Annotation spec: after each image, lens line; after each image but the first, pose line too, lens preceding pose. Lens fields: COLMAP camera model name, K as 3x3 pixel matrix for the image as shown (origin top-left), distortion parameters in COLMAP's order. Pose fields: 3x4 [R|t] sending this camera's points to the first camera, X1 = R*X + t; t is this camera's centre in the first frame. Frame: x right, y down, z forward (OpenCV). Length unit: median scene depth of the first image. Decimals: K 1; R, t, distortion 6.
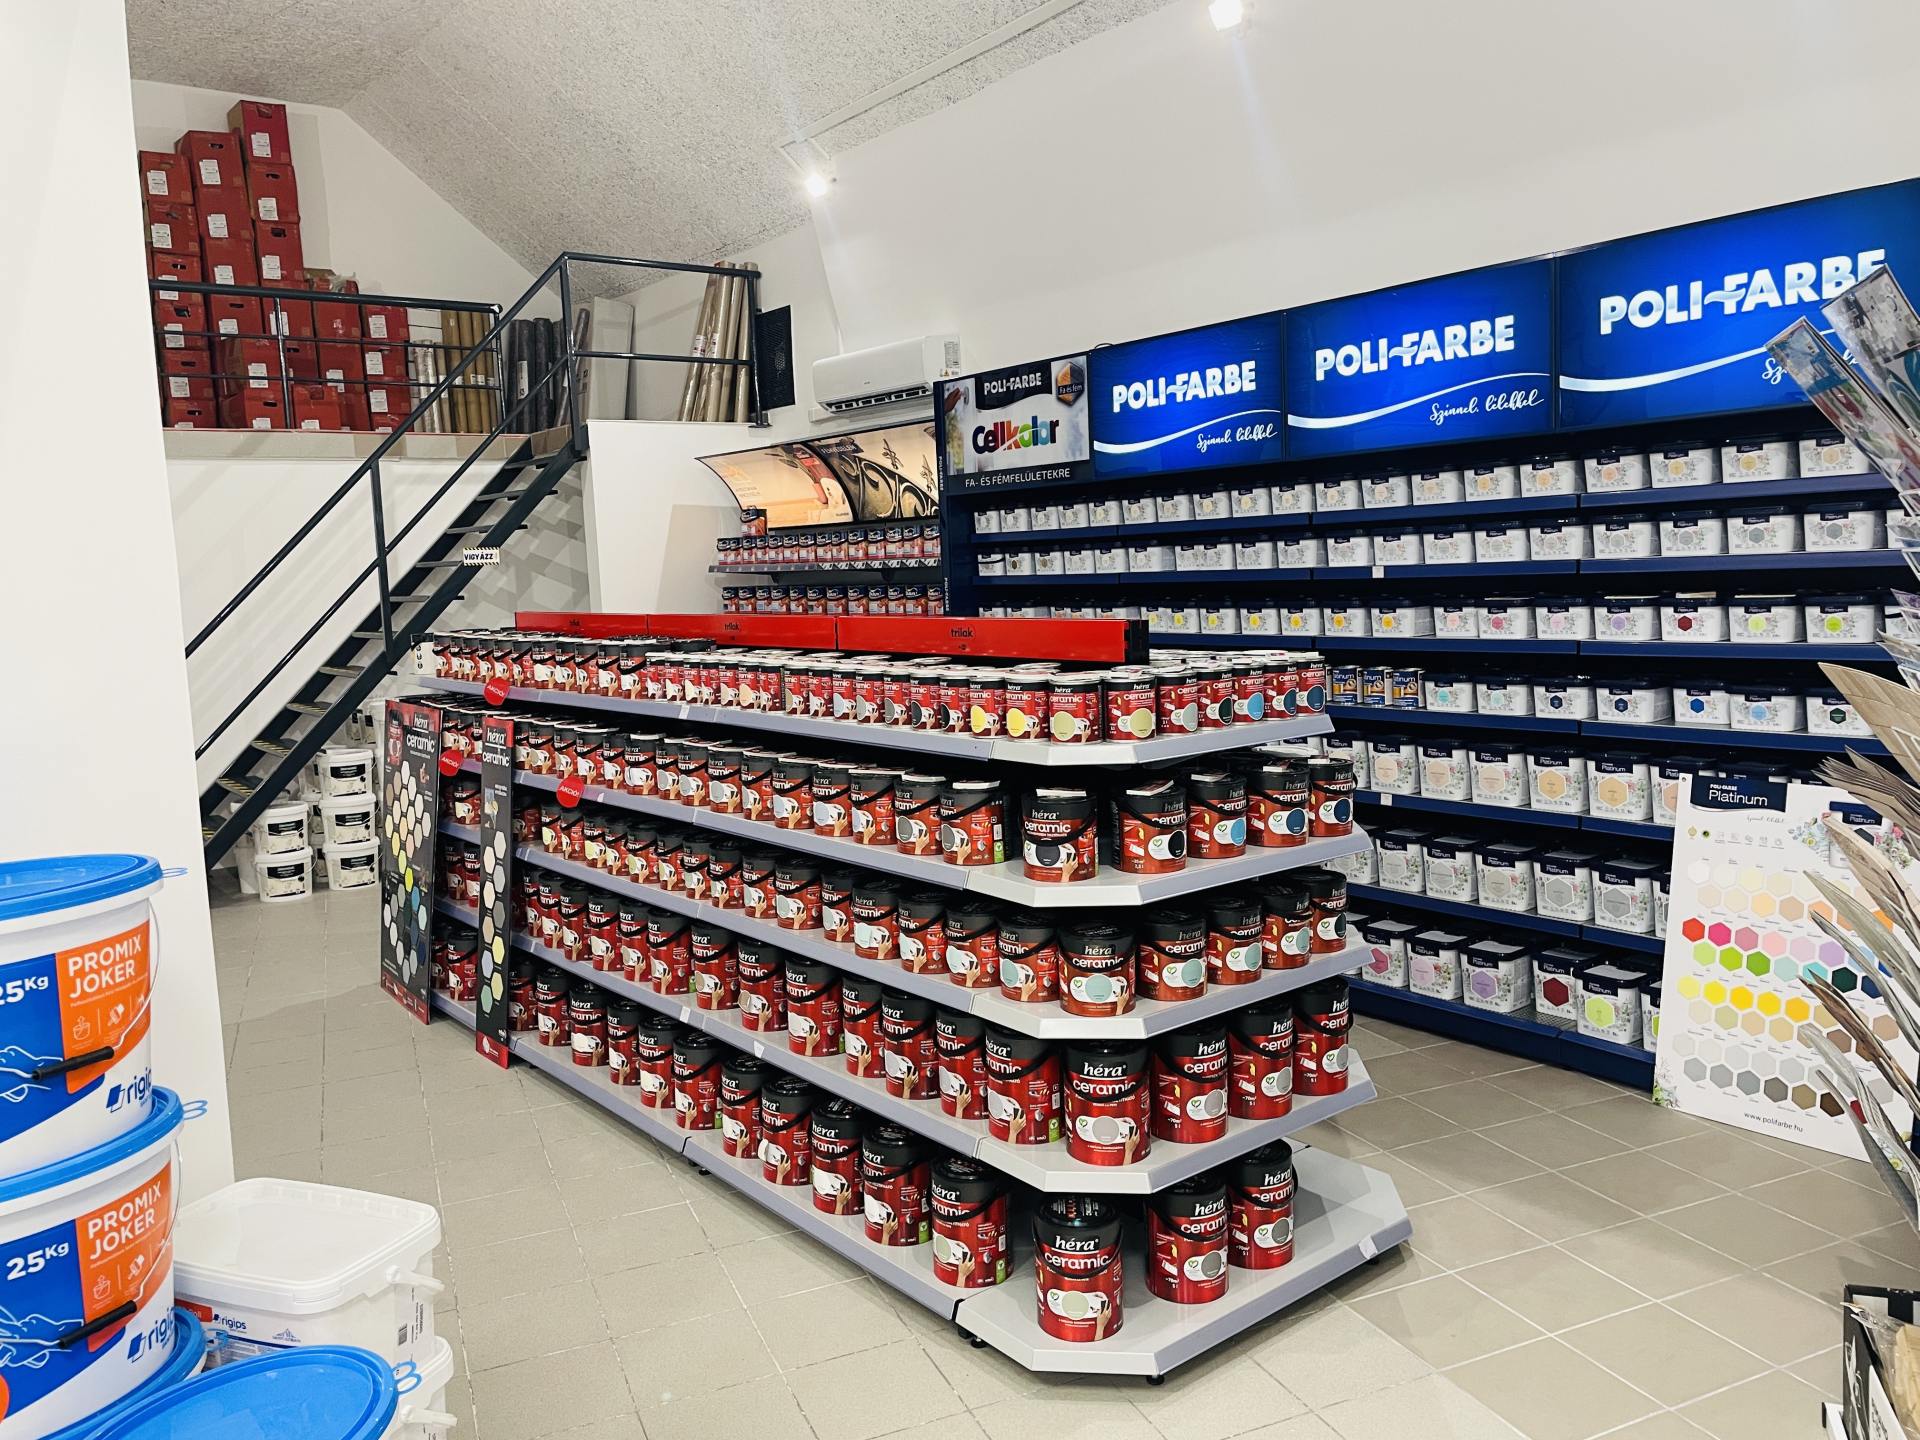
lens RADIAL K [[1460.1, 0, 942.4], [0, 1460.1, 705.5], [0, 0, 1]] dist [0.064168, -0.072717]
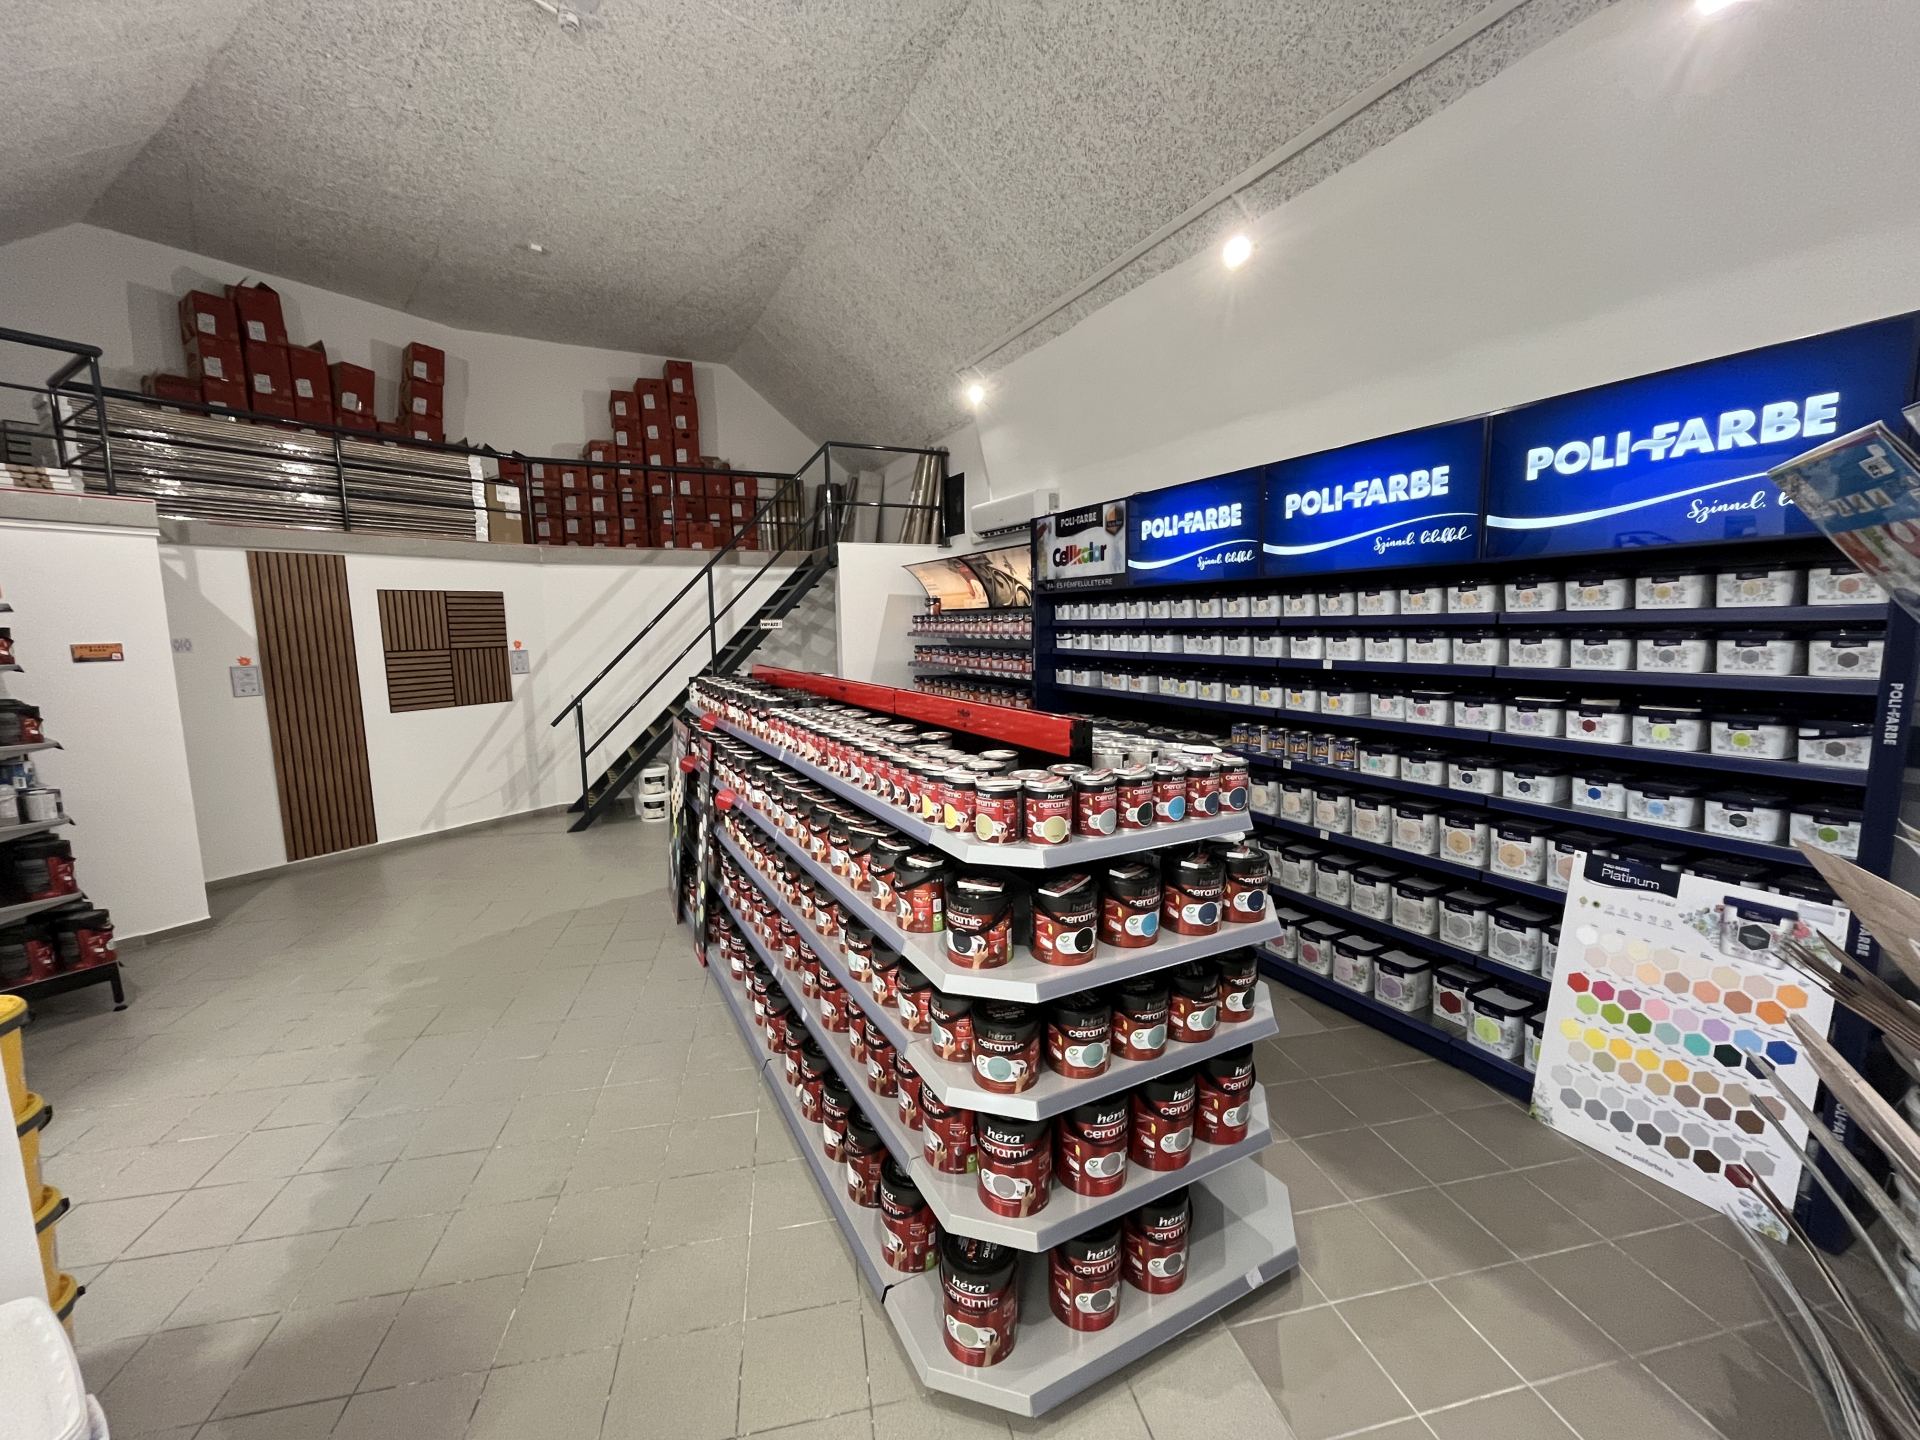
lens RADIAL K [[782.8, 0, 957.2], [0, 782.8, 722.6], [0, 0, 1]] dist [-0.002634, -0.000420]
pose [[0.982620, 0.047998, -0.179317, 0.109835], [-0.041737, 0.998386, 0.038524, -0.057744], [0.180877, -0.030371, 0.983037, 0.274985]]
